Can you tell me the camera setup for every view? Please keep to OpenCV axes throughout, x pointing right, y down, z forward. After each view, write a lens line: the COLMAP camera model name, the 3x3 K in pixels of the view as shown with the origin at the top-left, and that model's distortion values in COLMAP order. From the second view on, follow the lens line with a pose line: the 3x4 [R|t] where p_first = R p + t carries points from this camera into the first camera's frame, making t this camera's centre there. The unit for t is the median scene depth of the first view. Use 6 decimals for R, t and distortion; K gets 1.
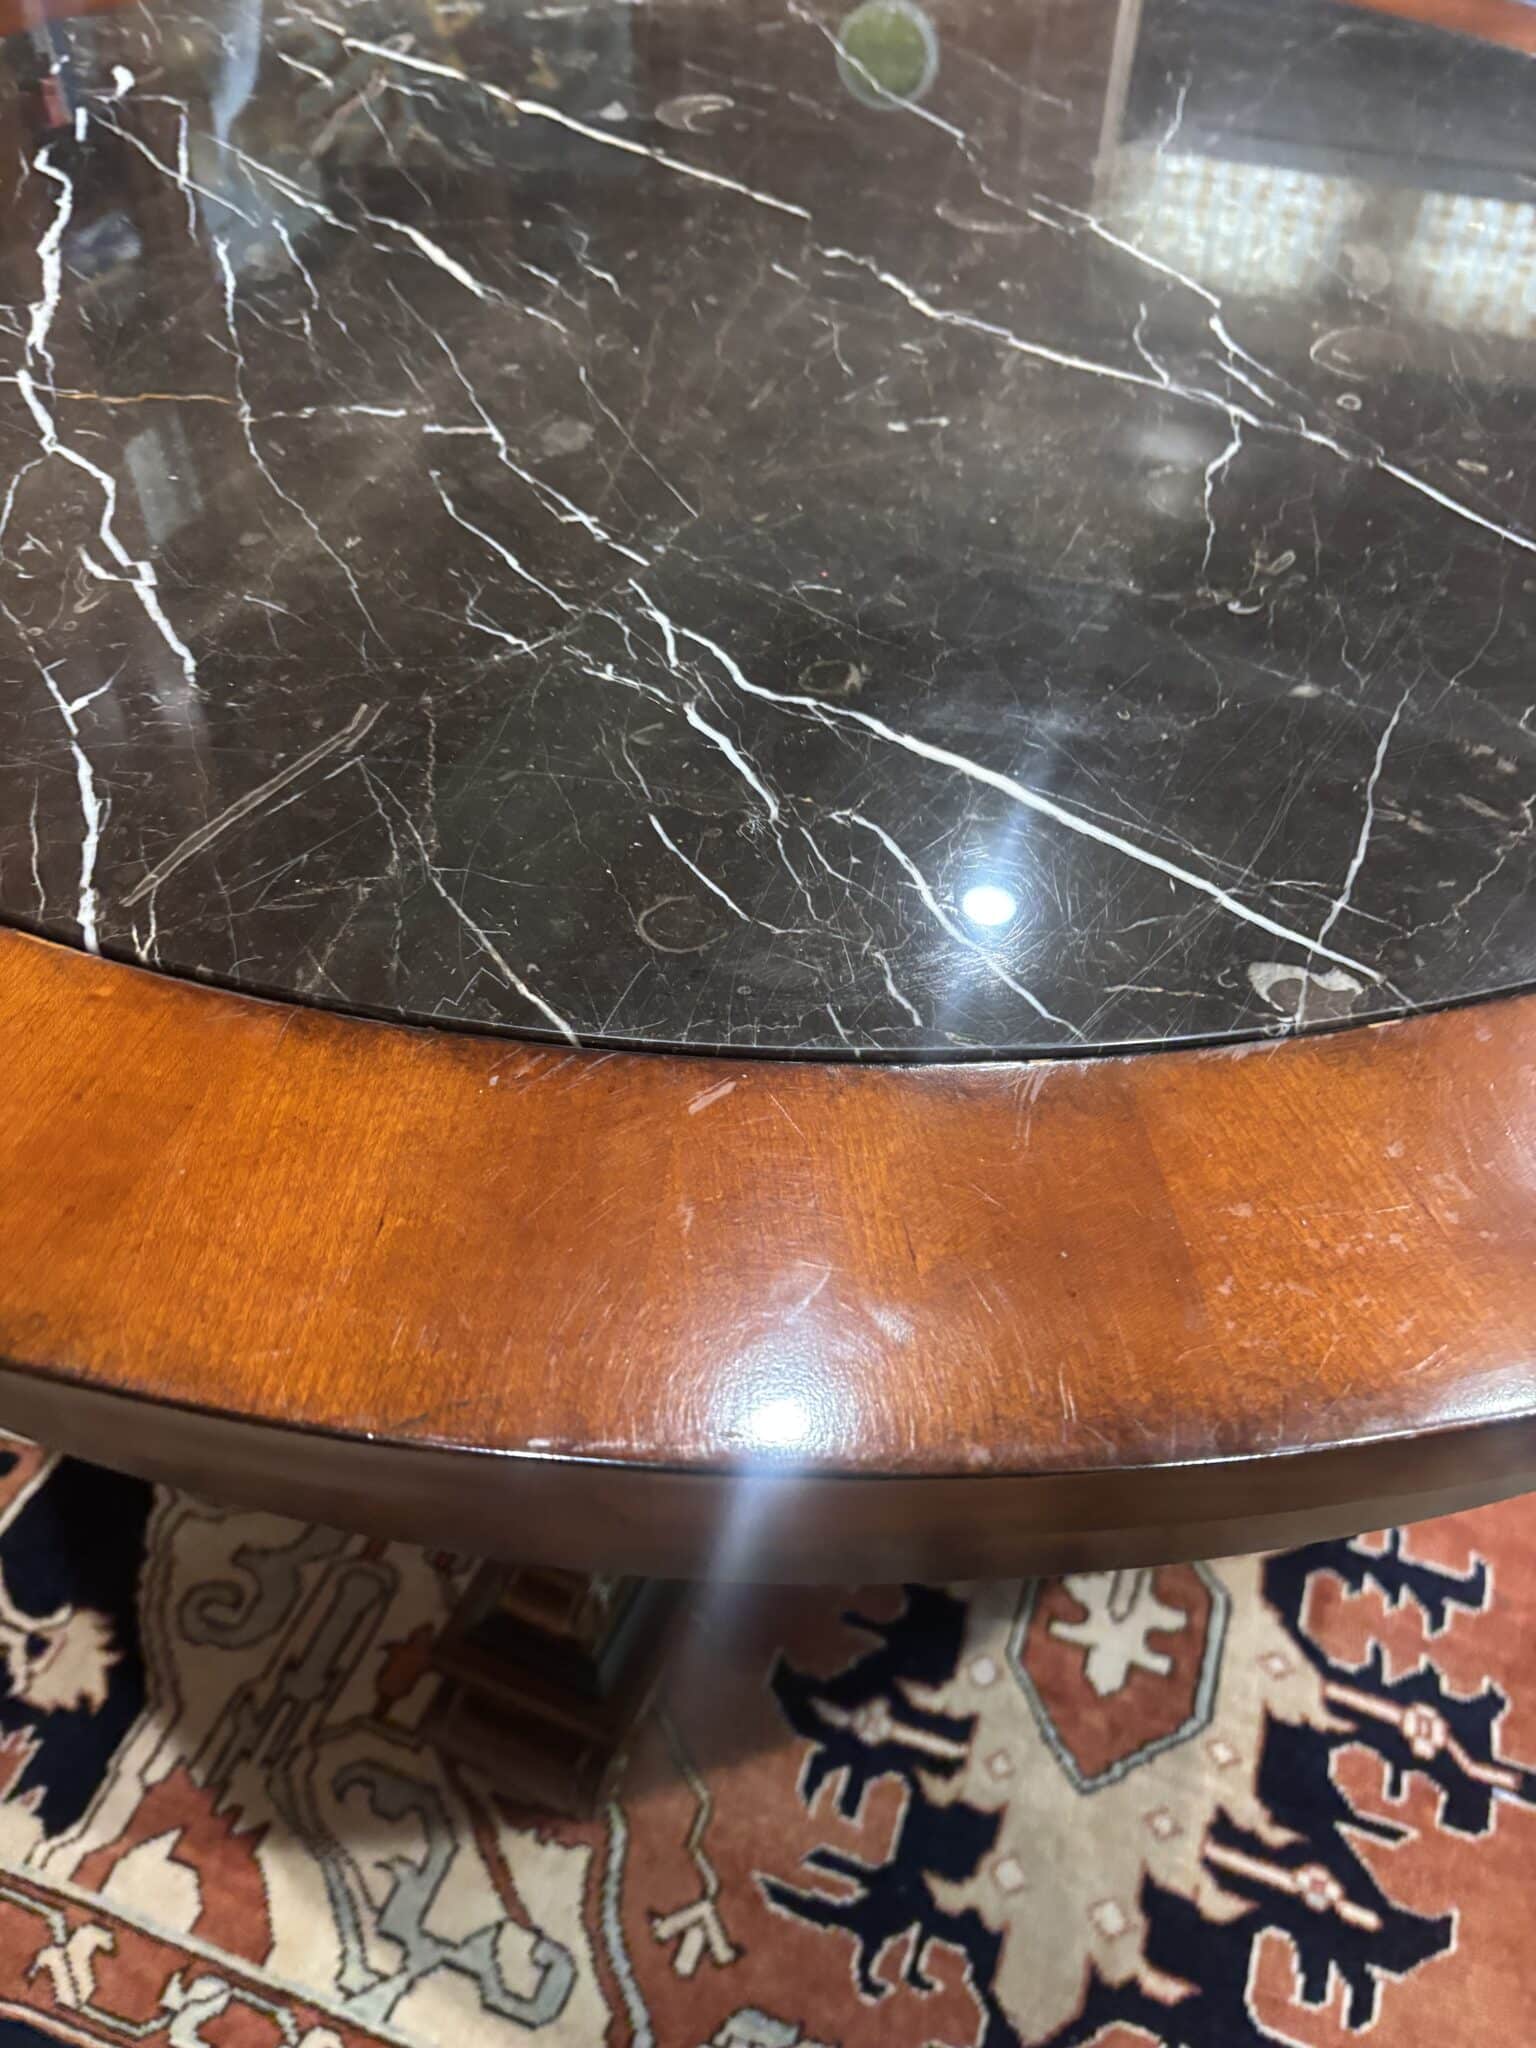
lens RADIAL K [[1587.6, 0, 783.4], [0, 1587.6, 1041.9], [0, 0, 1]] dist [0.049793, -0.065771]
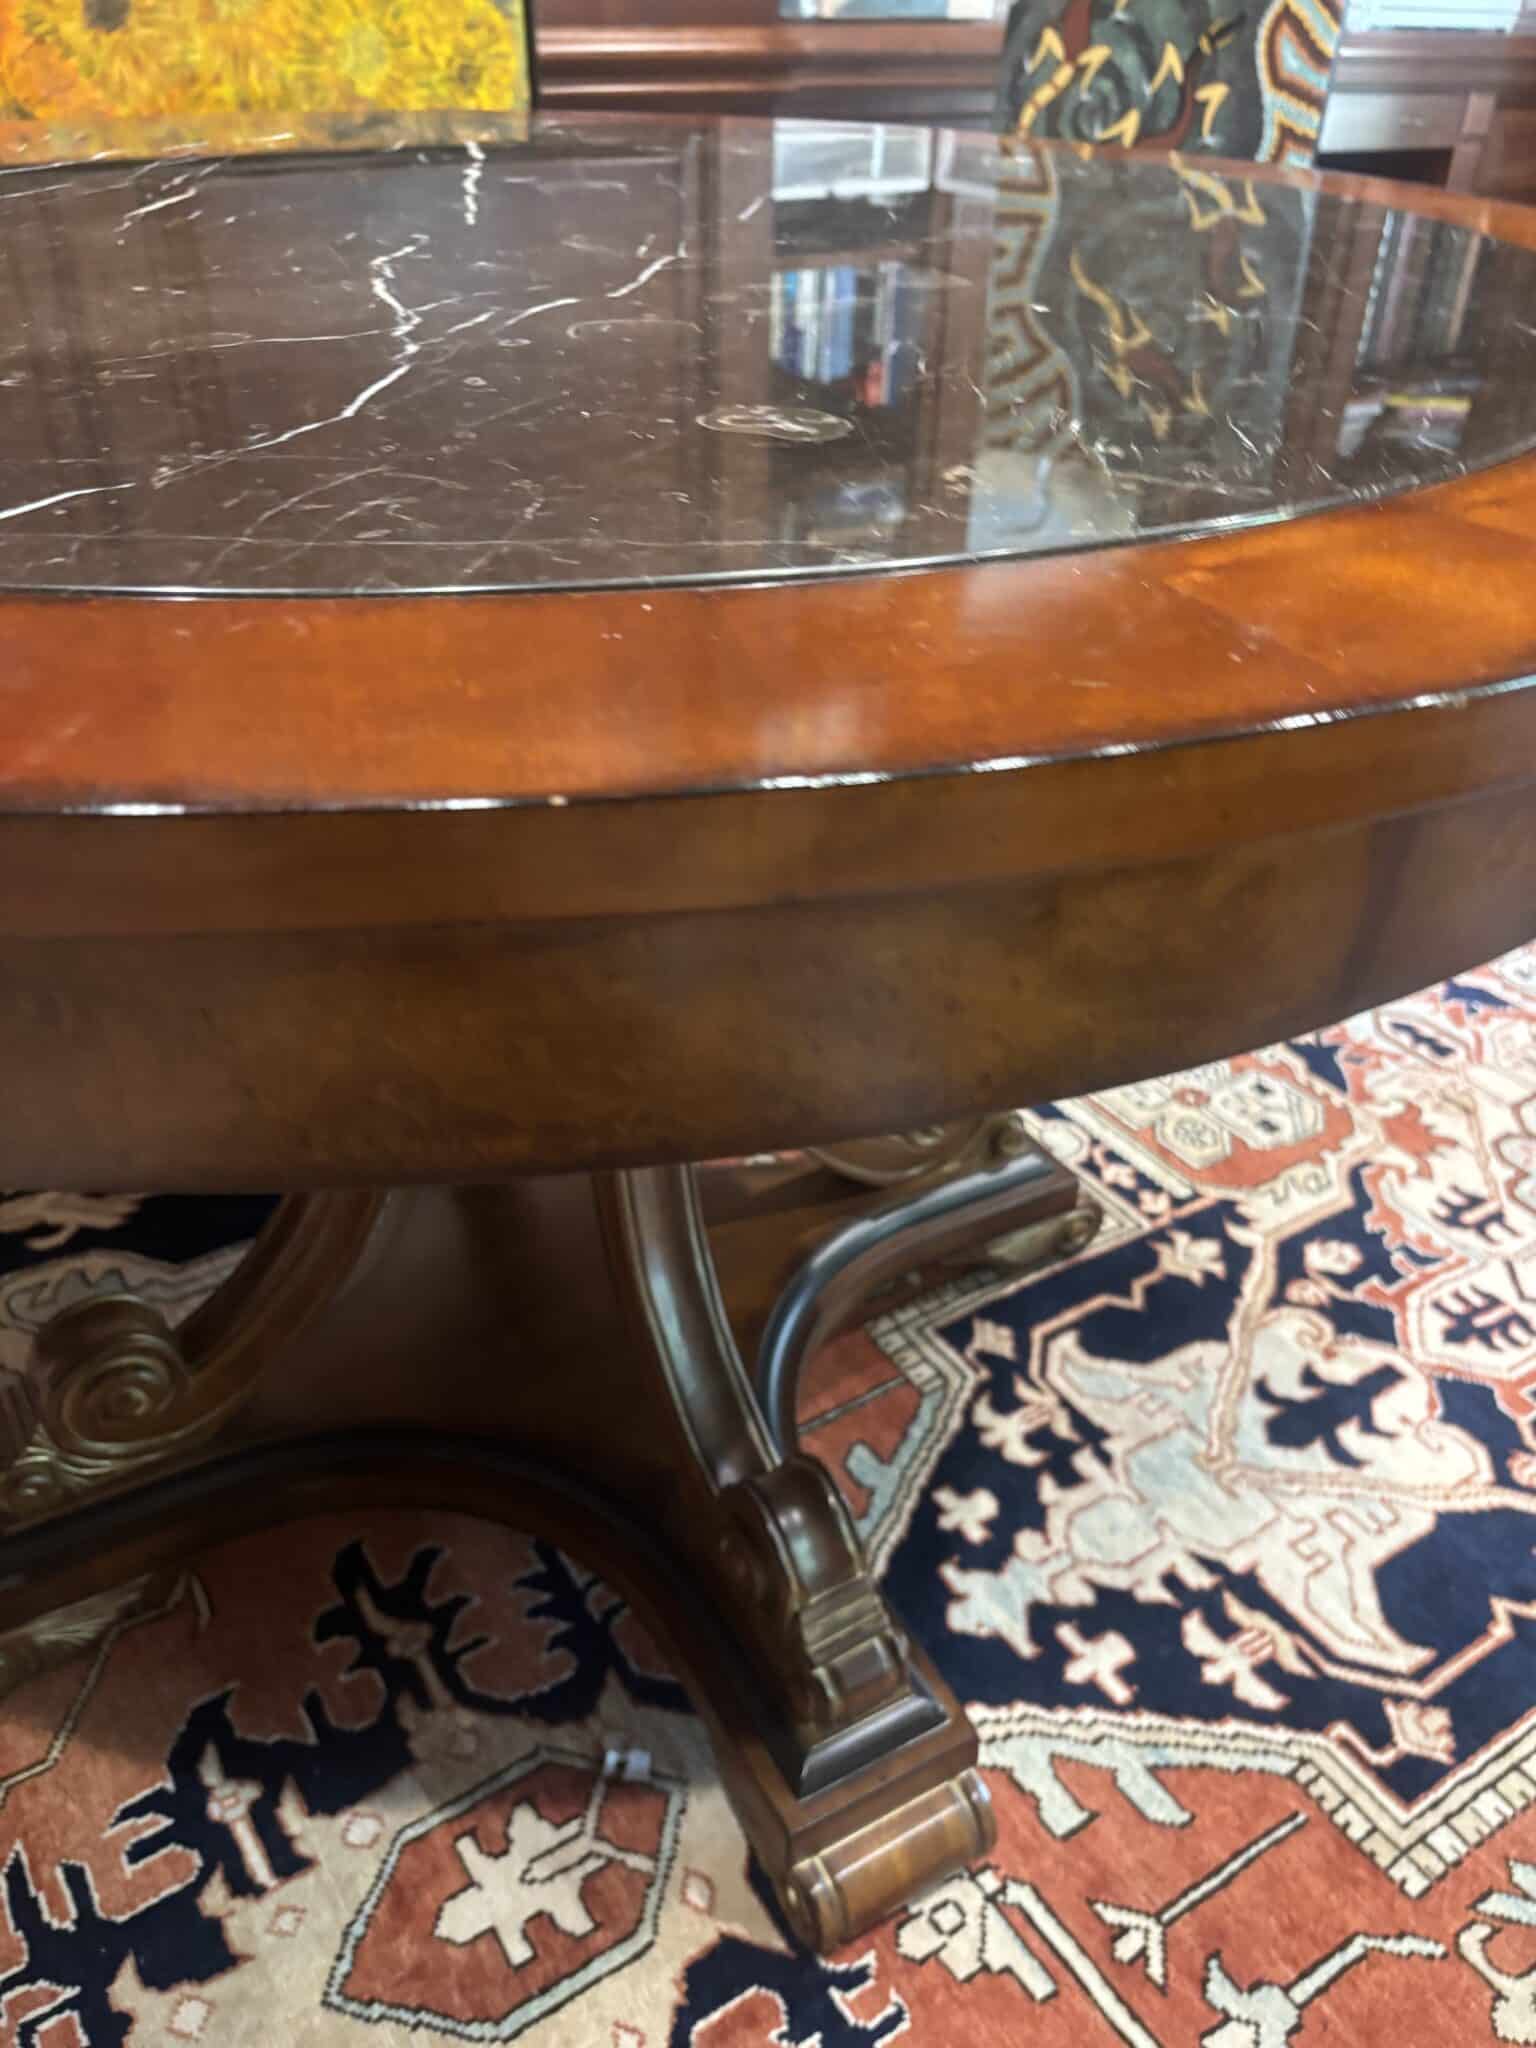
lens RADIAL K [[1587.6, 0, 779.2], [0, 1587.6, 1029.8], [0, 0, 1]] dist [0.049793, -0.065771]
pose [[0.804006, 0.332434, -0.493014, 0.660525], [-0.432226, 0.896134, -0.100619, -0.009717], [0.408357, 0.293991, 0.864184, 0.230920]]
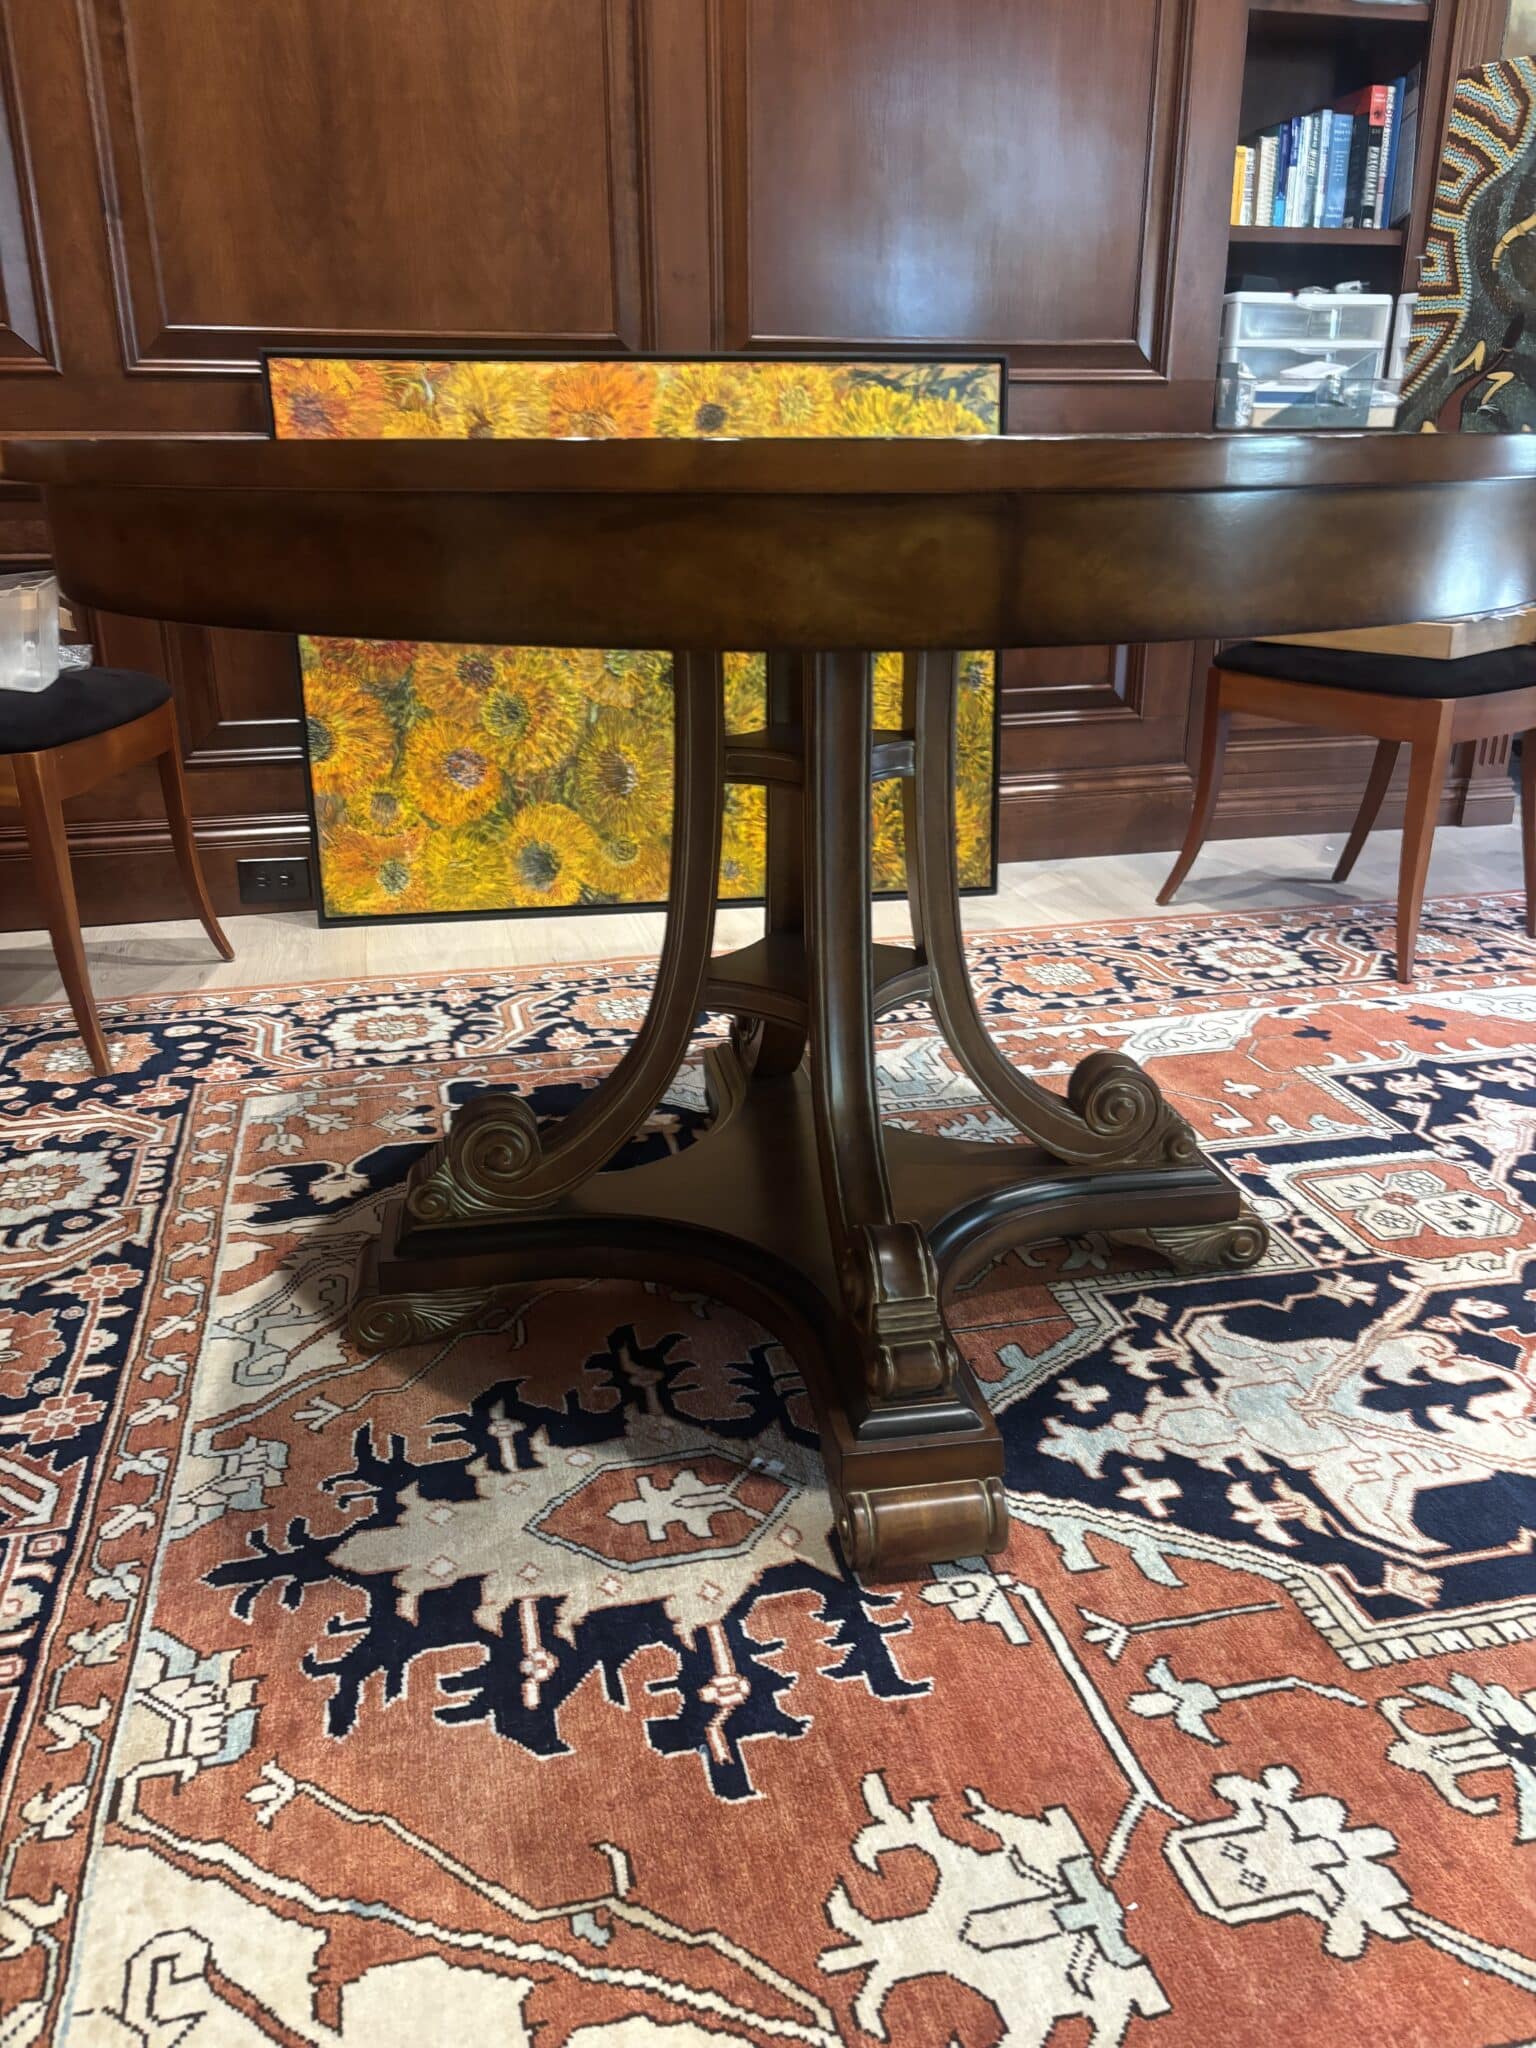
lens RADIAL K [[1587.6, 0, 772.6], [0, 1587.6, 988.8], [0, 0, 1]] dist [0.049793, -0.065771]
pose [[0.550173, 0.249433, -0.796927, 1.231505], [-0.589677, 0.791779, -0.159272, 0.237018], [0.591262, 0.557556, 0.582701, 0.177079]]
